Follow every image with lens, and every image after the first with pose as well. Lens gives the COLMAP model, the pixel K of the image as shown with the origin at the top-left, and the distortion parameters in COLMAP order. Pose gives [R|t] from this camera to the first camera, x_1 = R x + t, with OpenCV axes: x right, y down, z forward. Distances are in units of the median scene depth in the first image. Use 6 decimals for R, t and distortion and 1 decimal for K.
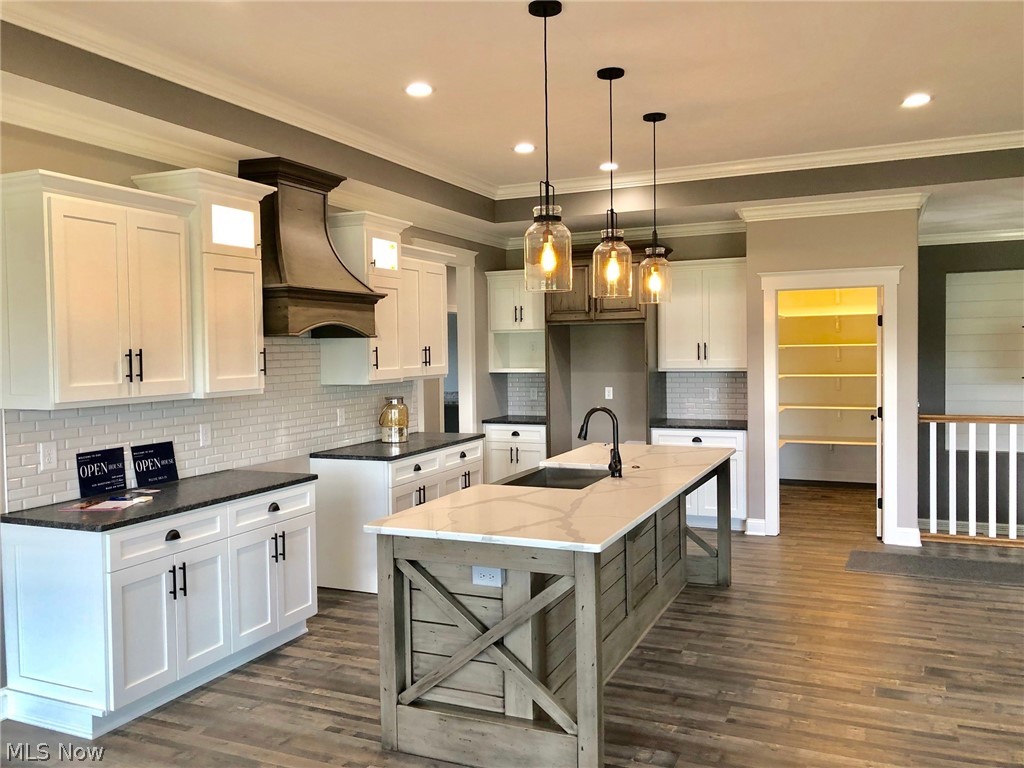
lens RADIAL K [[845.0, 0, 512.1], [0, 845.0, 377.9], [0, 0, 1]] dist [0.043253, -0.044275]
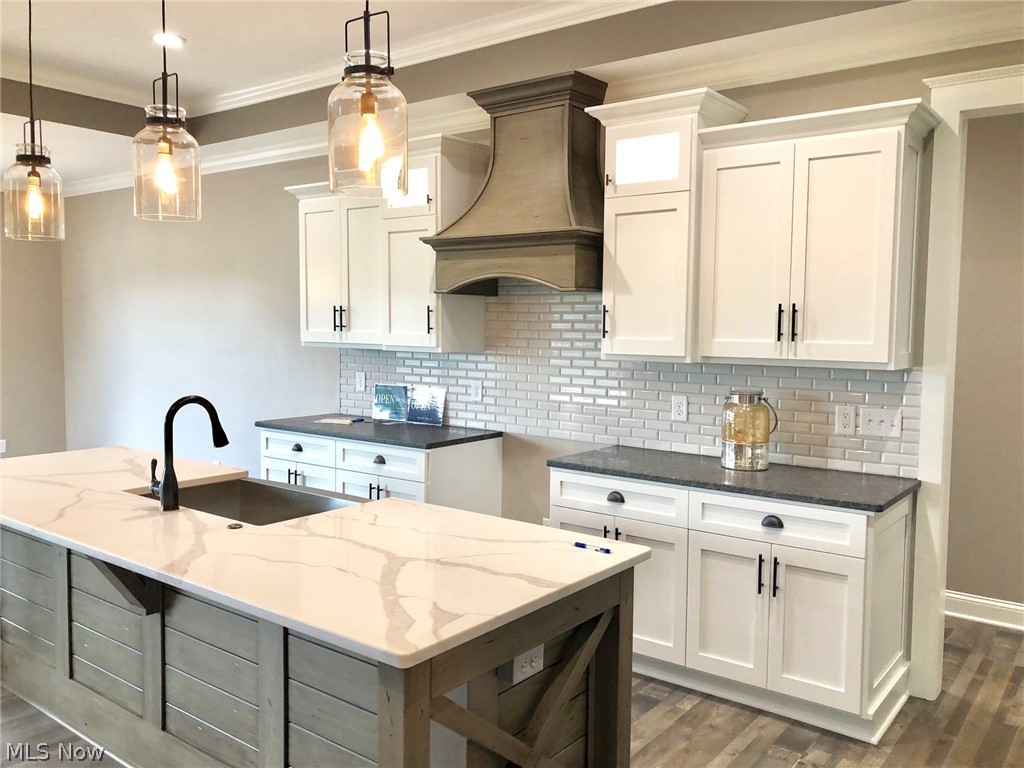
lens RADIAL K [[845.0, 0, 512.8], [0, 845.0, 390.7], [0, 0, 1]] dist [0.043253, -0.044275]
pose [[-0.187040, 0.113307, -0.975796, 0.488284], [-0.033677, 0.992002, 0.121644, -0.045797], [0.981775, 0.055614, -0.181728, 0.980674]]
